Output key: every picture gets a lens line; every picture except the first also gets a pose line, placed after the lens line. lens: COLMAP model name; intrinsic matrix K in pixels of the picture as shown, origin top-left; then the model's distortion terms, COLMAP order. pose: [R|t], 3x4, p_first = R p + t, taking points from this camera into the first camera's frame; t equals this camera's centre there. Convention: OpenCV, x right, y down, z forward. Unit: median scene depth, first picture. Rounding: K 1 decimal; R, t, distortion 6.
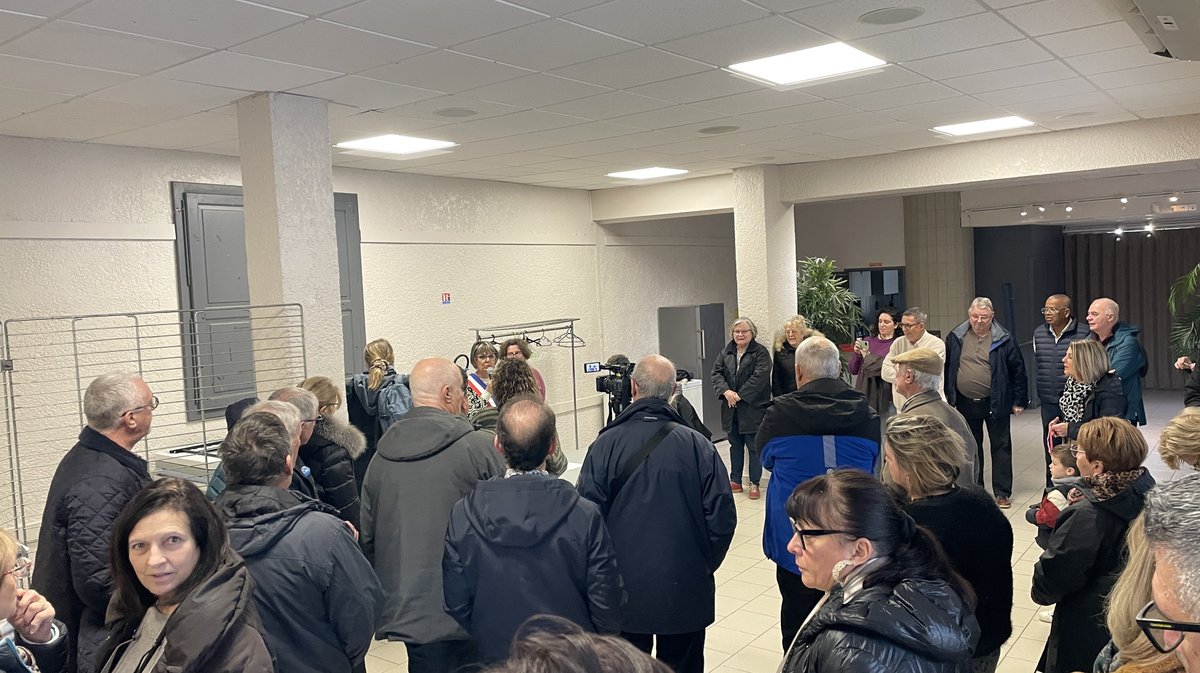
lens RADIAL K [[911.5, 0, 600.0], [0, 911.5, 336.5], [0, 0, 1]] dist [0.097329, -0.093822]
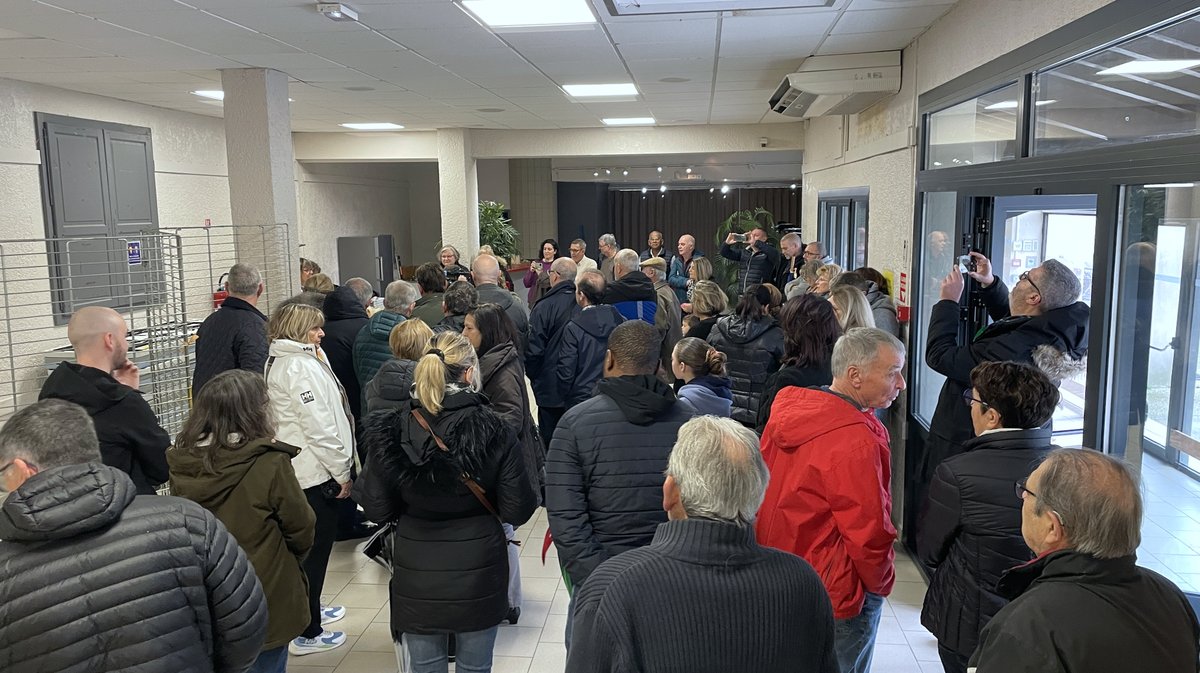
lens RADIAL K [[911.5, 0, 600.0], [0, 911.5, 336.5], [0, 0, 1]] dist [0.097329, -0.093822]
pose [[0.858311, -0.038497, 0.511684, -0.333549], [0.005120, 0.997775, 0.066481, 0.023959], [-0.513104, -0.054442, 0.856598, -0.241039]]
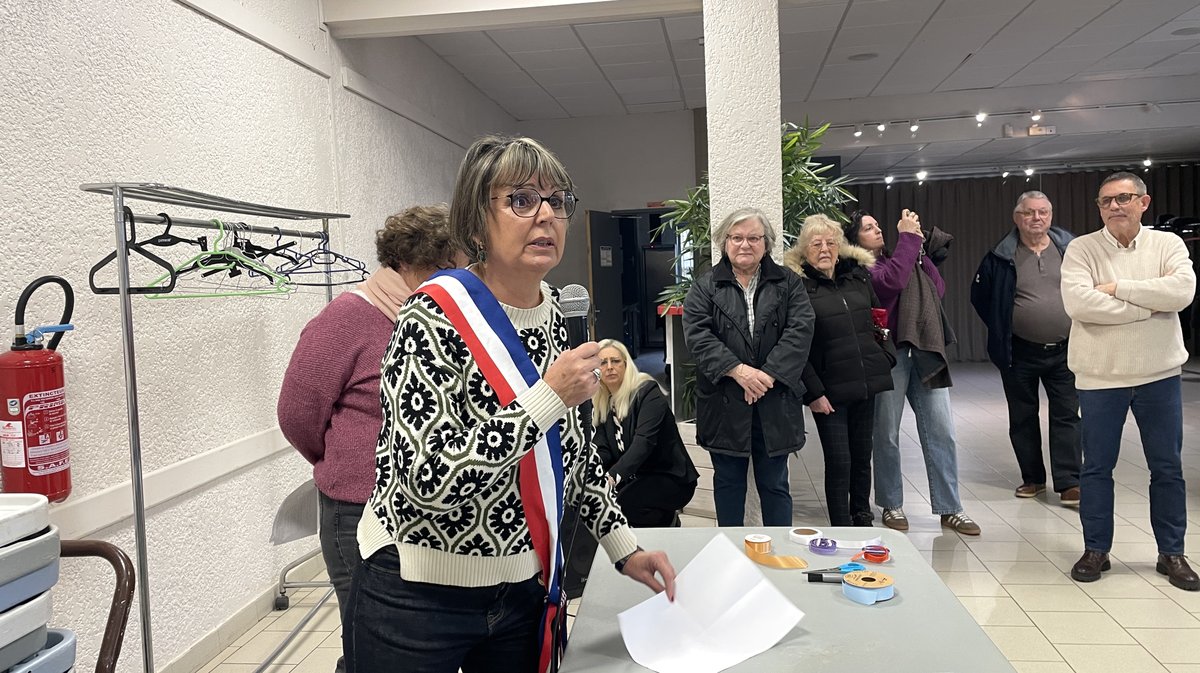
lens RADIAL K [[911.5, 0, 600.0], [0, 911.5, 336.5], [0, 0, 1]] dist [0.097329, -0.093822]
pose [[0.872316, -0.025497, 0.488277, -0.138592], [0.034397, 0.999365, -0.009265, 0.046127], [-0.487731, 0.024877, 0.872639, 0.632333]]
